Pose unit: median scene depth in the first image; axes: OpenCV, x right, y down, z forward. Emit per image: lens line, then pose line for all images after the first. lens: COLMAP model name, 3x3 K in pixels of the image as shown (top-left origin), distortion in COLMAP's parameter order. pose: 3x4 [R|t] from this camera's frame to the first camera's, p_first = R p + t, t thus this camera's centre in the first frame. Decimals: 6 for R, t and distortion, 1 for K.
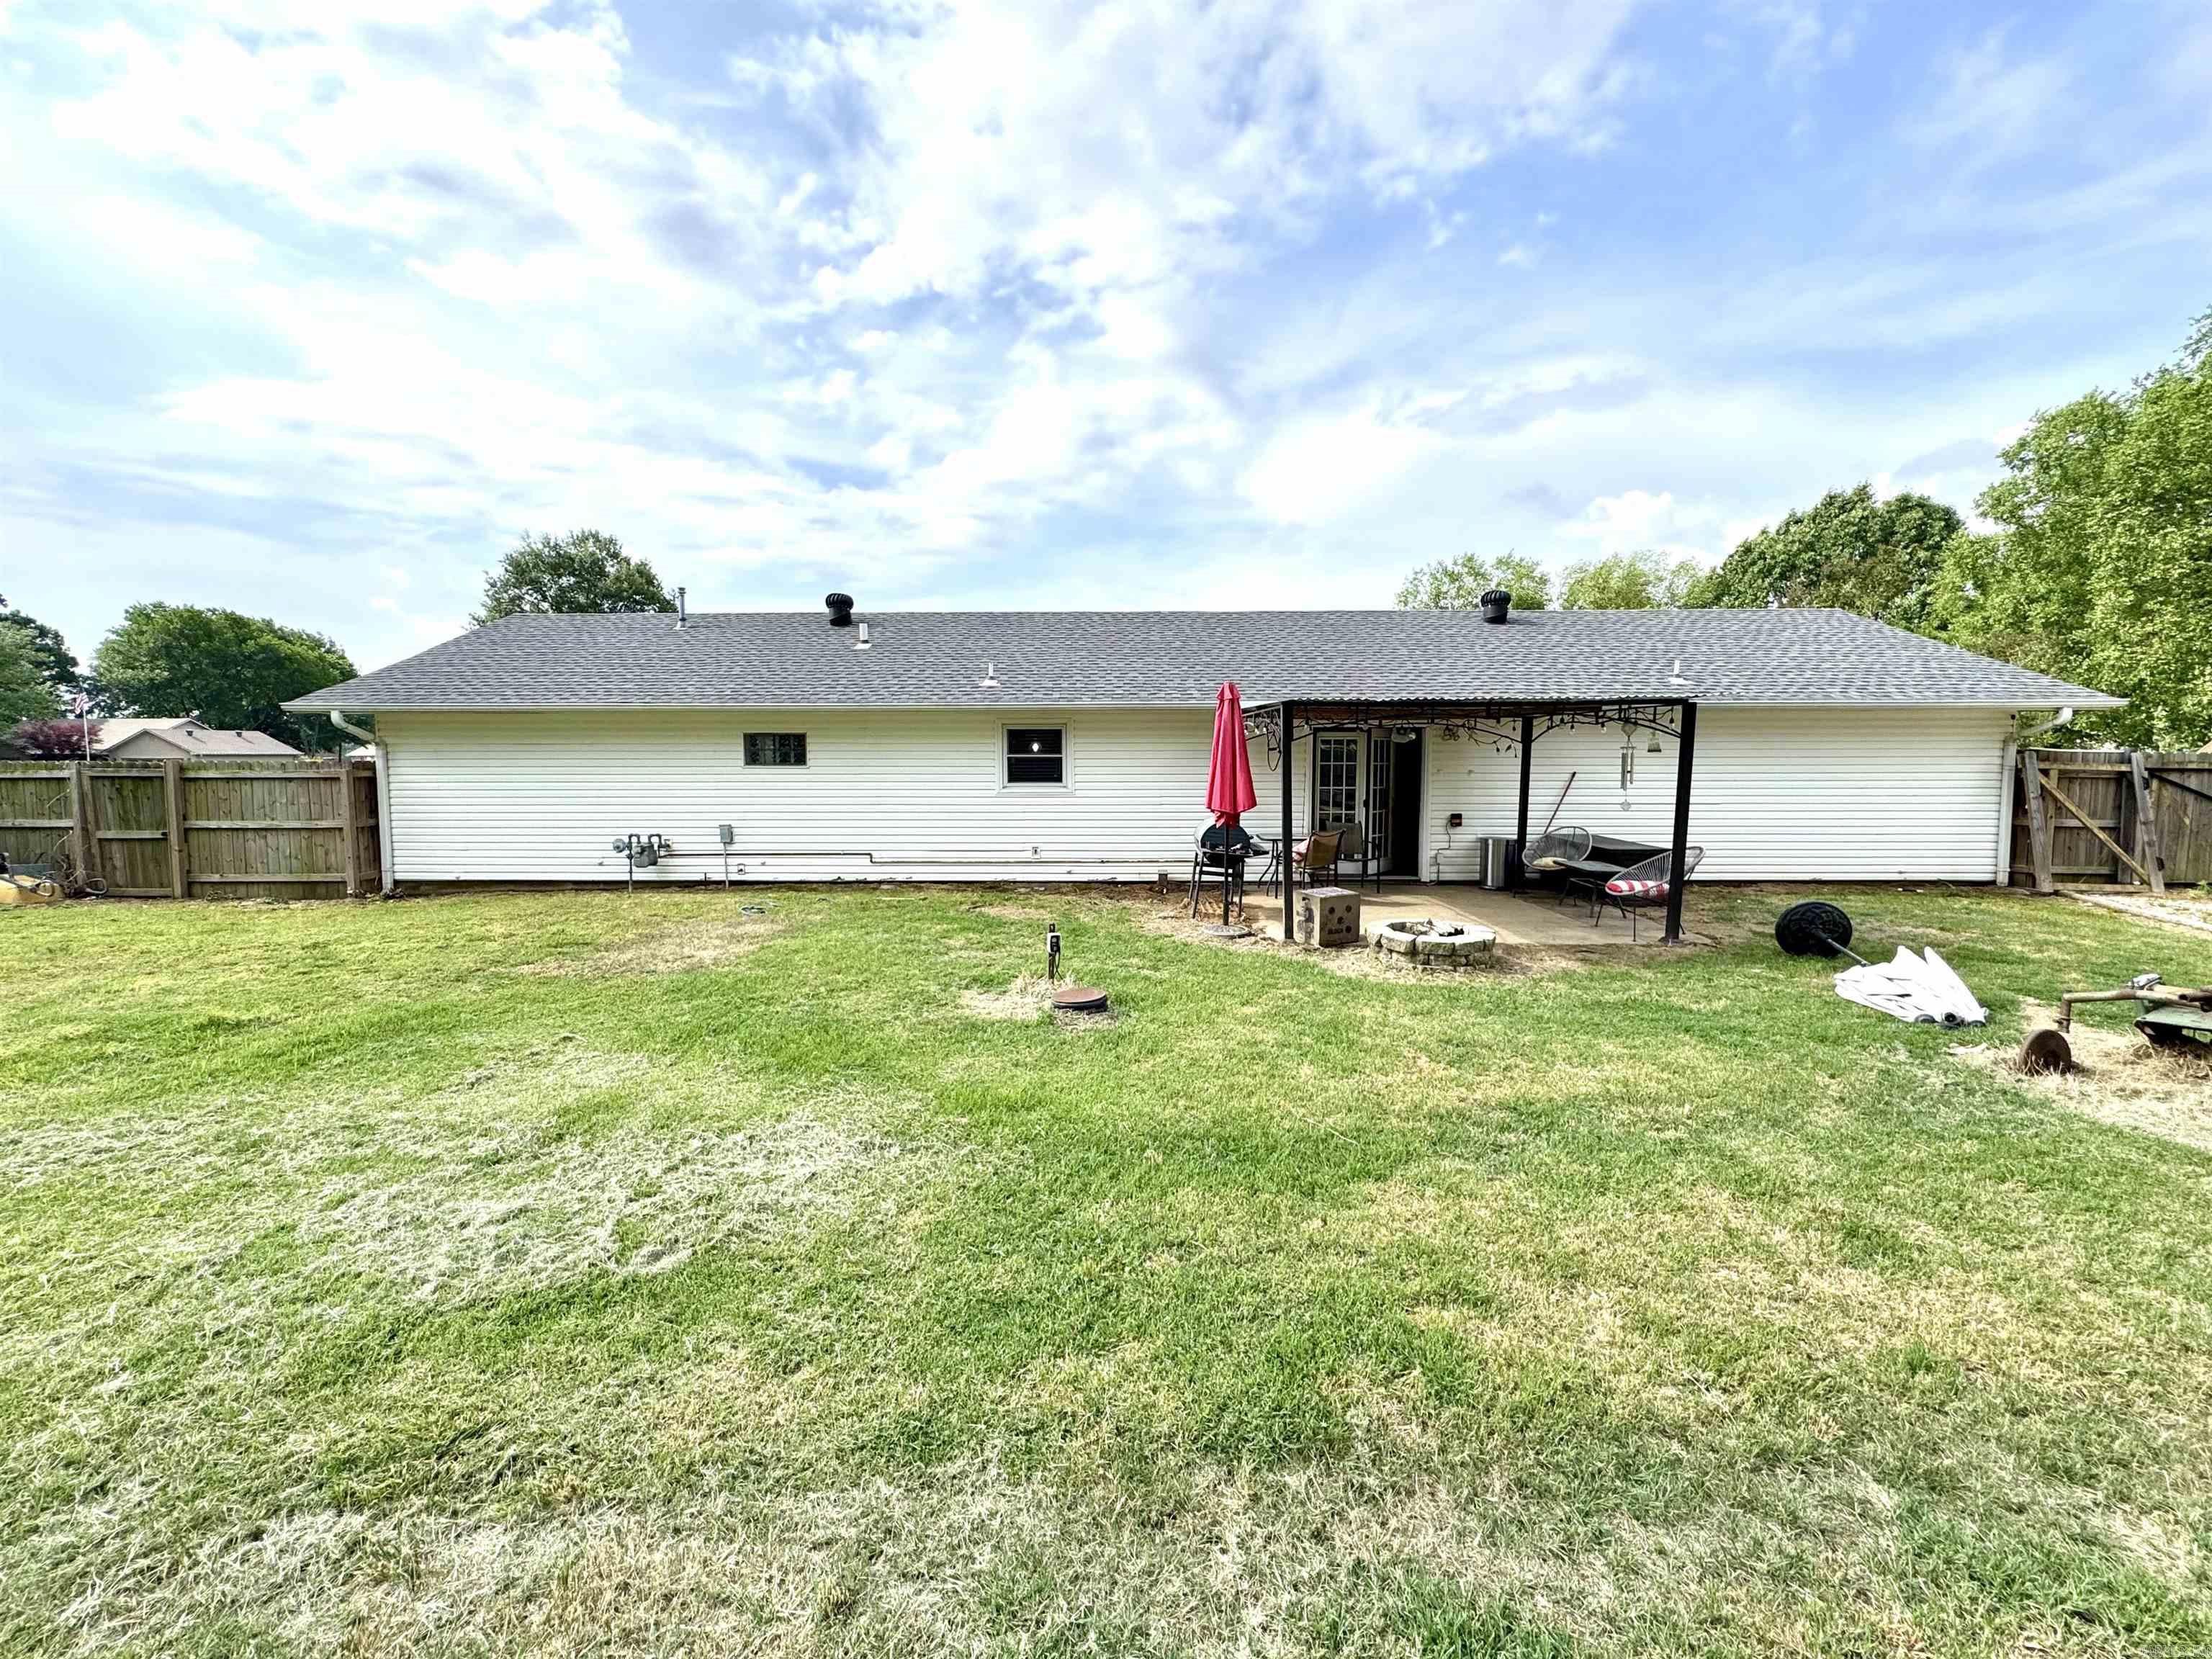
lens RADIAL K [[879.5, 0, 1103.7], [0, 879.5, 823.9], [0, 0, 1]] dist [-0.002572, -0.000136]
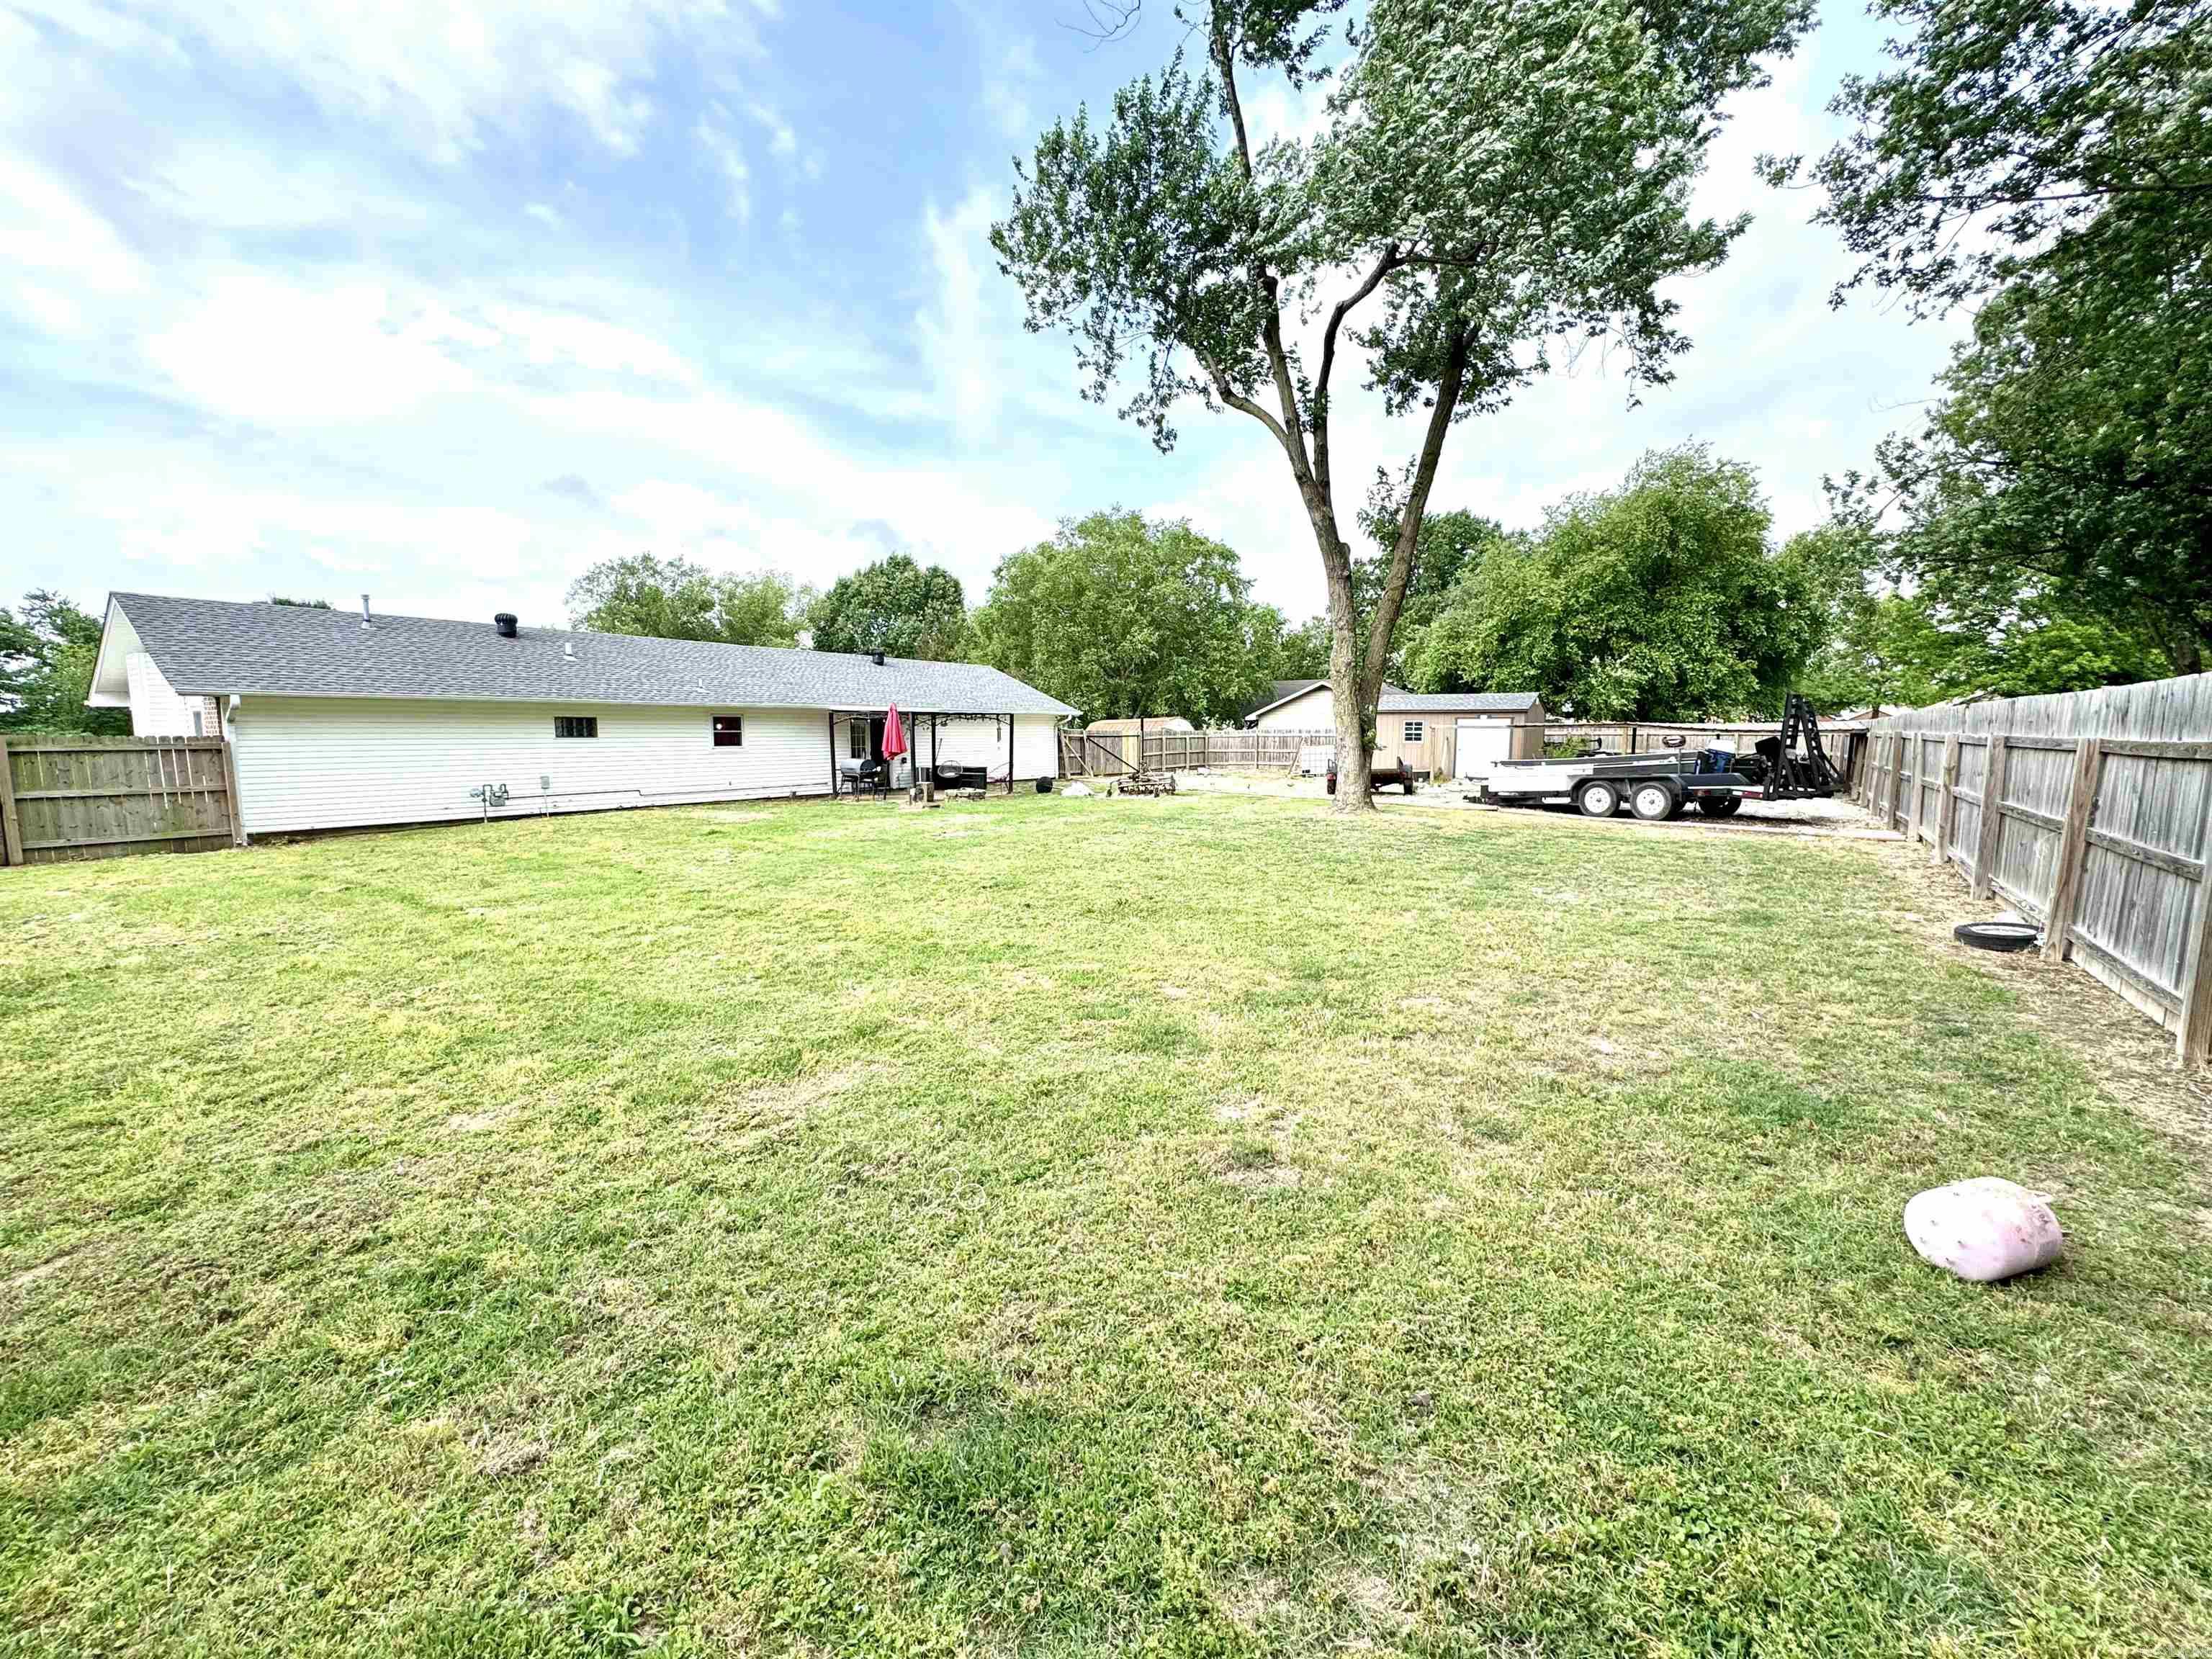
lens RADIAL K [[879.5, 0, 1103.7], [0, 879.5, 823.9], [0, 0, 1]] dist [-0.002572, -0.000136]
pose [[0.566569, -0.085836, 0.819532, -1.151732], [0.064808, 0.996121, 0.059527, 0.056454], [-0.821462, 0.019386, 0.569934, -0.682561]]
